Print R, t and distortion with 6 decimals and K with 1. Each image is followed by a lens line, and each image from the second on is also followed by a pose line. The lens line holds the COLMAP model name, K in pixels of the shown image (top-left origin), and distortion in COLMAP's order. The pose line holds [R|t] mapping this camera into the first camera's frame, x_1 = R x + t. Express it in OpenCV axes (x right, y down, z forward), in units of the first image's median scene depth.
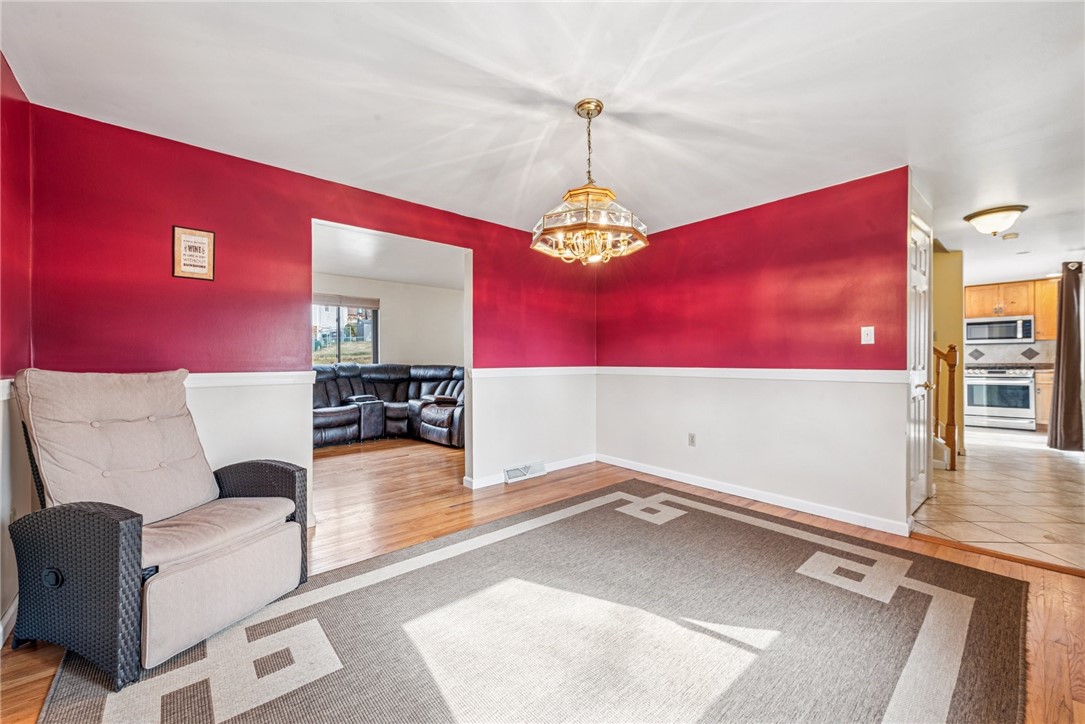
lens RADIAL K [[431.0, 0, 541.3], [0, 431.0, 359.1], [0, 0, 1]] dist [0.005644, -0.000726]
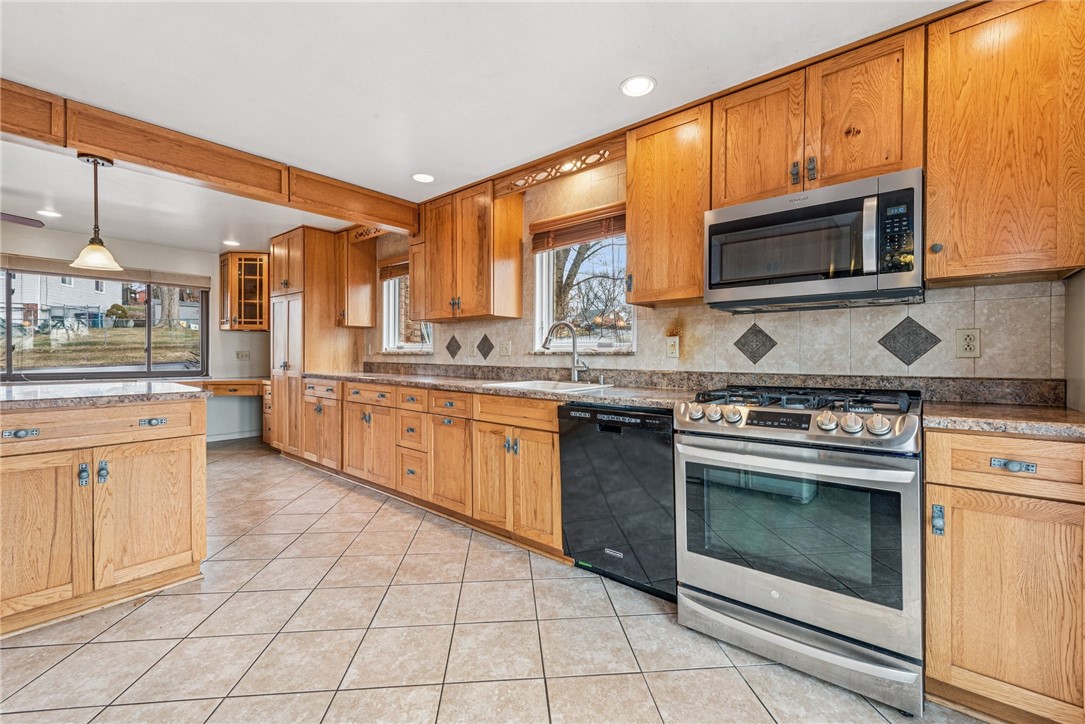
lens RADIAL K [[455.7, 0, 548.4], [0, 455.7, 357.5], [0, 0, 1]] dist [0.013747, -0.000340]
pose [[0.986761, 0.007047, 0.162027, 0.914100], [-0.007544, 0.999969, 0.002452, -0.001233], [-0.162004, -0.003642, 0.986783, 0.801687]]
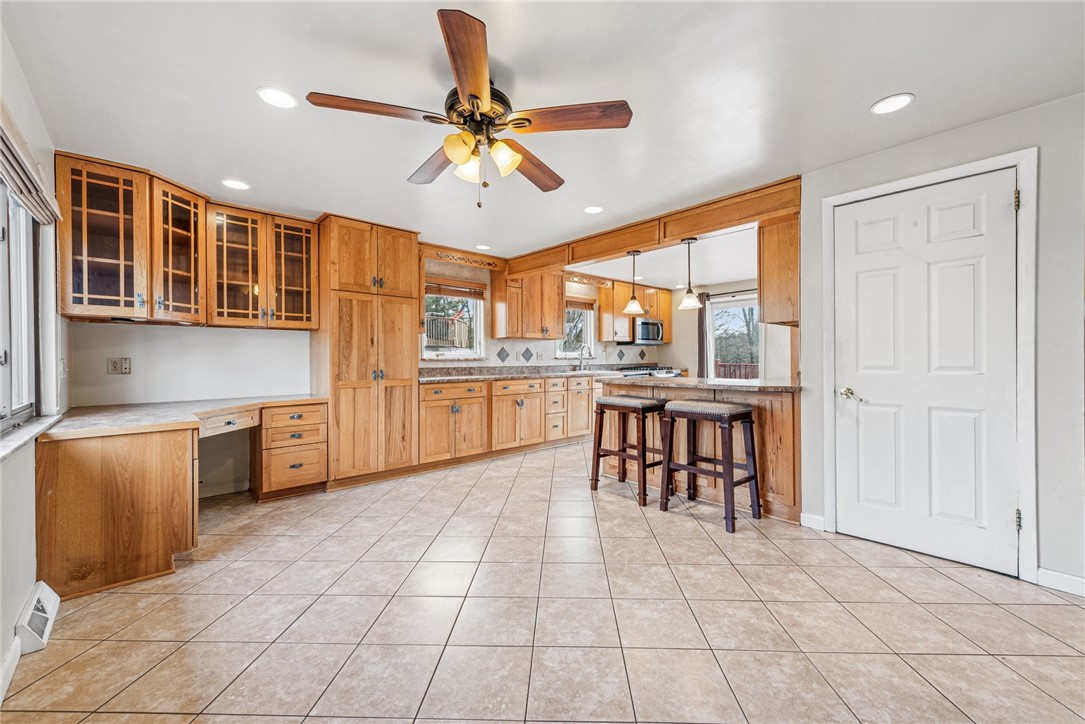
lens RADIAL K [[431.0, 0, 544.5], [0, 431.0, 355.7], [0, 0, 1]] dist [0.005644, -0.000726]
pose [[-0.028960, 0.008265, 0.999546, 0.046793], [0.007637, 0.999938, -0.008047, -0.002937], [-0.999551, 0.007401, -0.029021, 1.346349]]
